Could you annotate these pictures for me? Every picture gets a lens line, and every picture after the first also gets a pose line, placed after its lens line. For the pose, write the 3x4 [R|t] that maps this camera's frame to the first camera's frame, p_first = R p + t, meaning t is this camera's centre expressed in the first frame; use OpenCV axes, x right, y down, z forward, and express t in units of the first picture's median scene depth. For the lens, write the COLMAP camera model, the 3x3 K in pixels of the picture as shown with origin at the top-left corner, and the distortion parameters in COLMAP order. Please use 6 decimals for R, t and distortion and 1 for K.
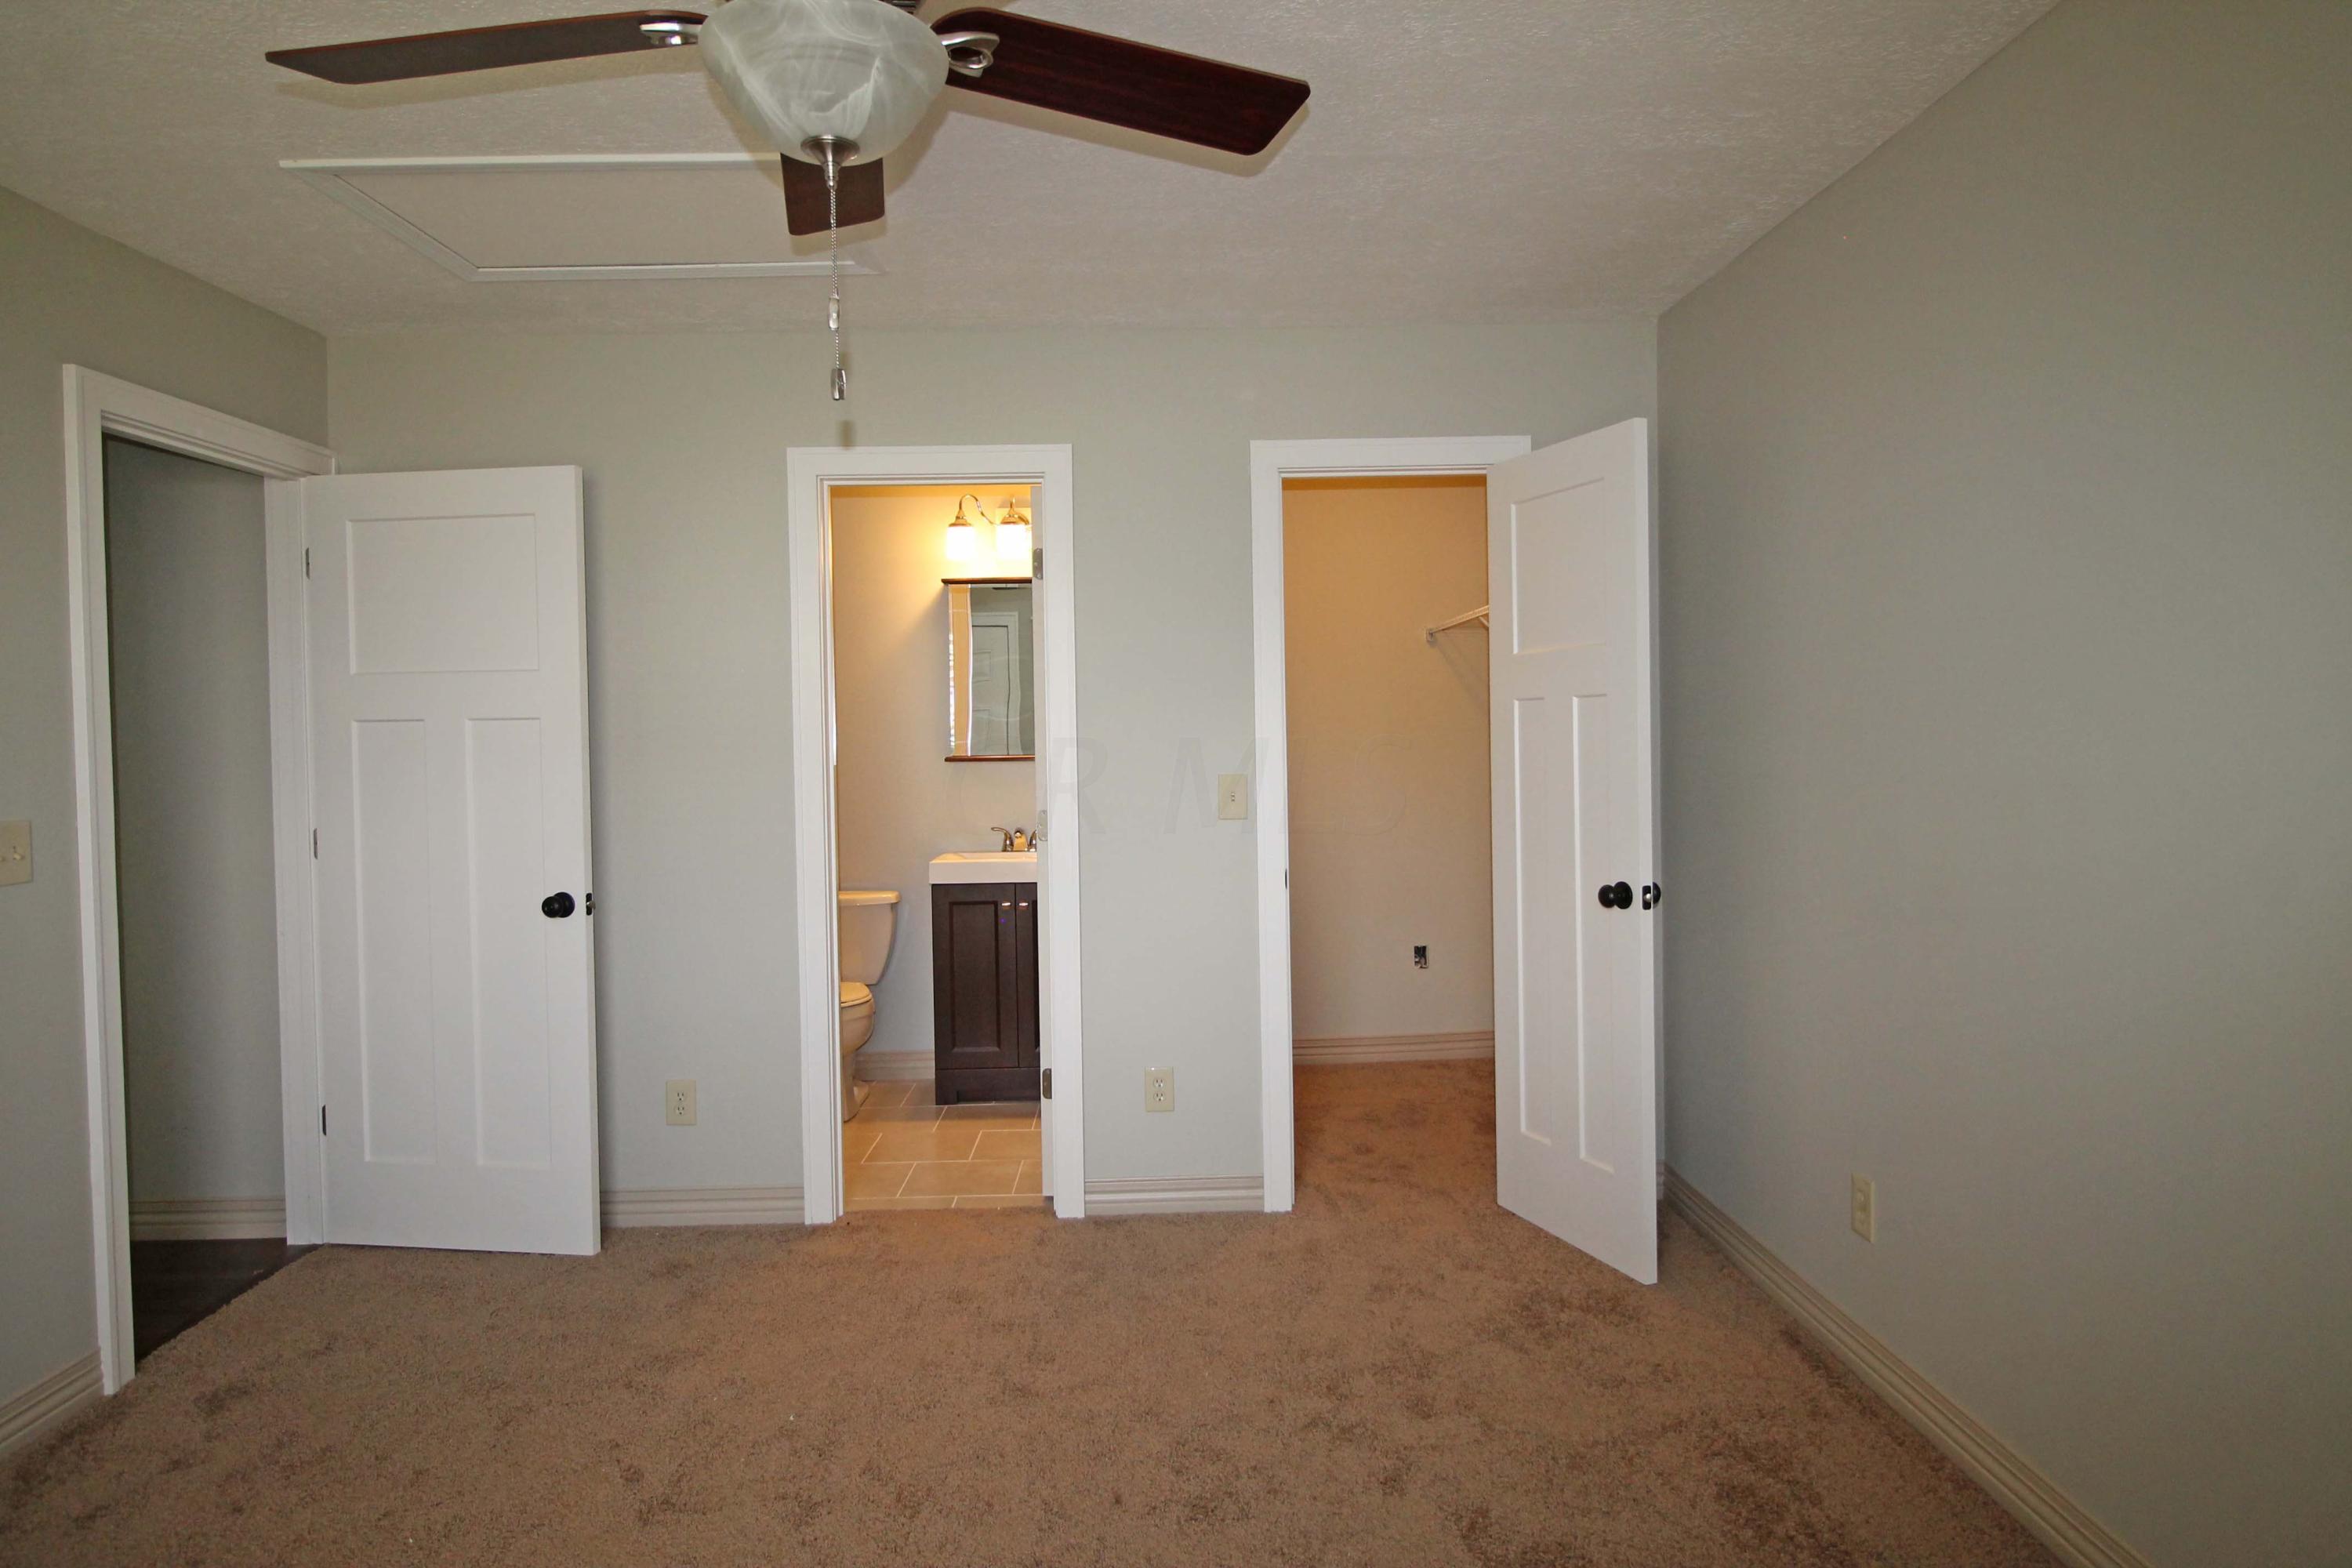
lens RADIAL K [[1361.8, 0, 1172.9], [0, 1361.8, 762.7], [0, 0, 1]] dist [0.008805, -0.012298]
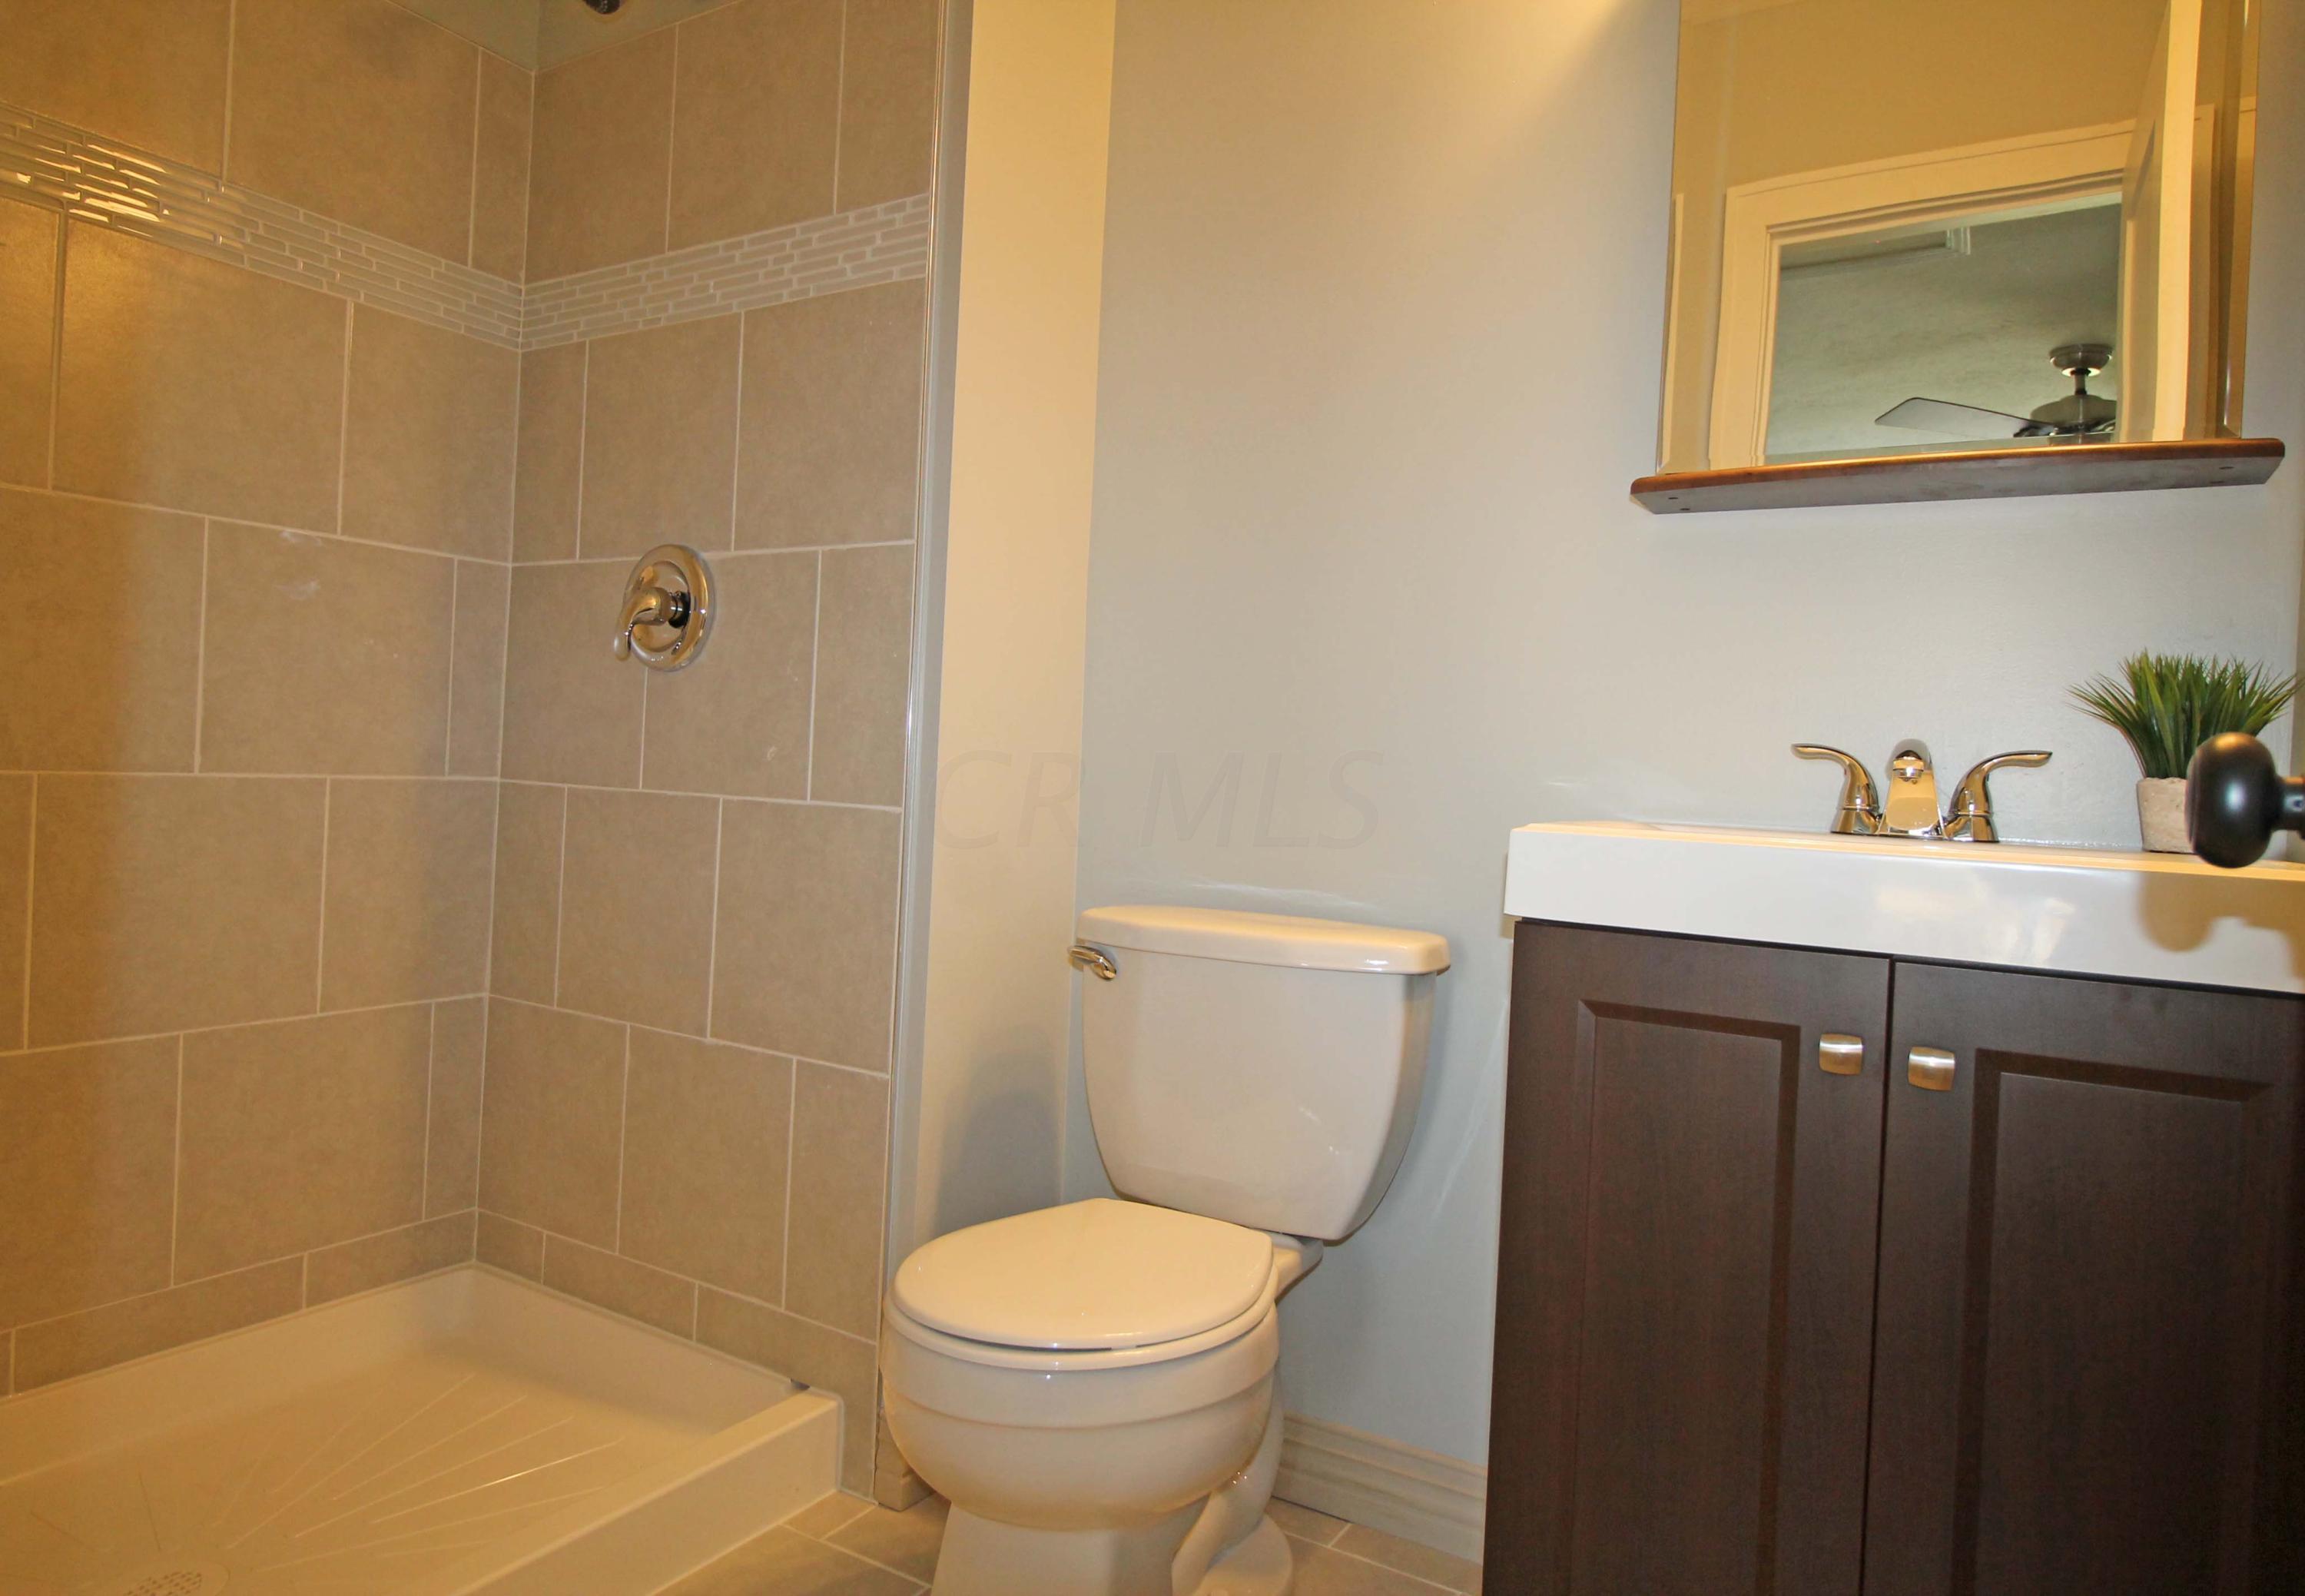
lens RADIAL K [[1399.3, 0, 1181.2], [0, 1399.3, 774.2], [0, 0, 1]] dist [-0.000127, -0.001571]
pose [[0.851108, 0.059007, -0.521663, -0.149232], [-0.072868, 0.997323, -0.006076, 0.104956], [0.519908, 0.043184, 0.853130, 1.141672]]
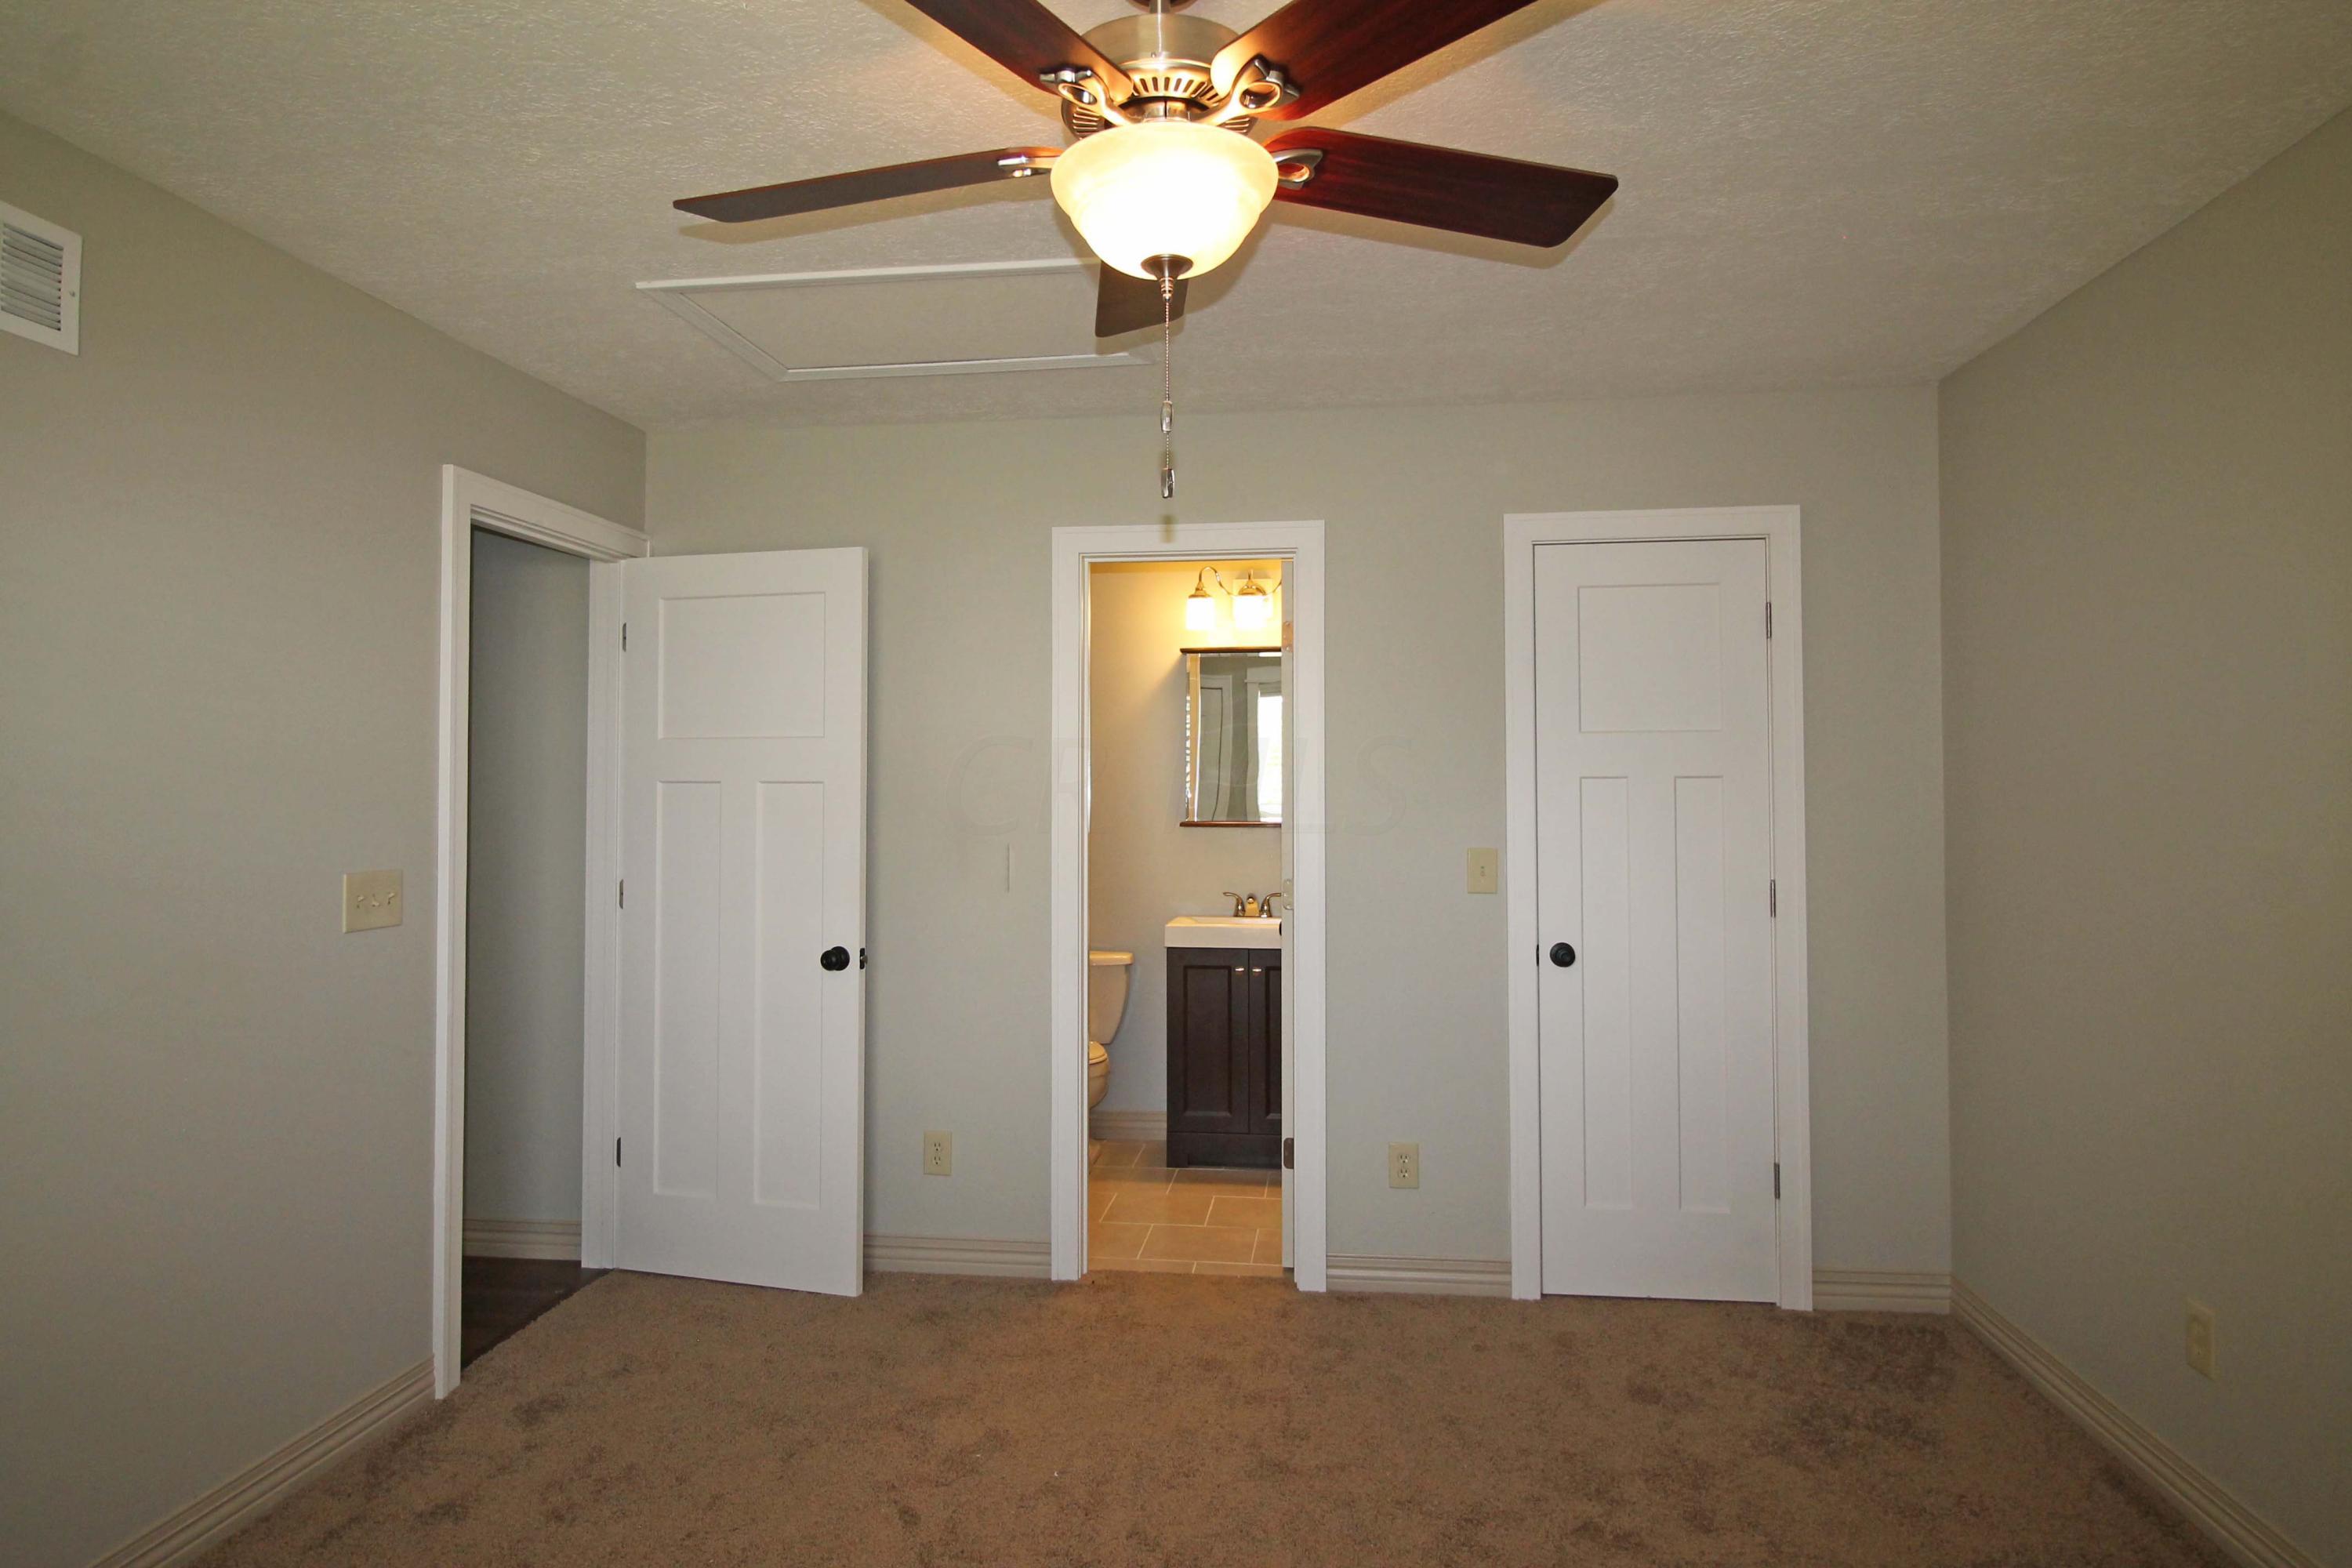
lens RADIAL K [[1361.8, 0, 1172.9], [0, 1361.8, 762.7], [0, 0, 1]] dist [0.008805, -0.012298]
pose [[0.989759, 0.013154, -0.142143, -0.045671], [-0.019343, 0.998920, -0.042245, -0.008630], [0.141434, 0.044562, 0.988944, -0.017773]]
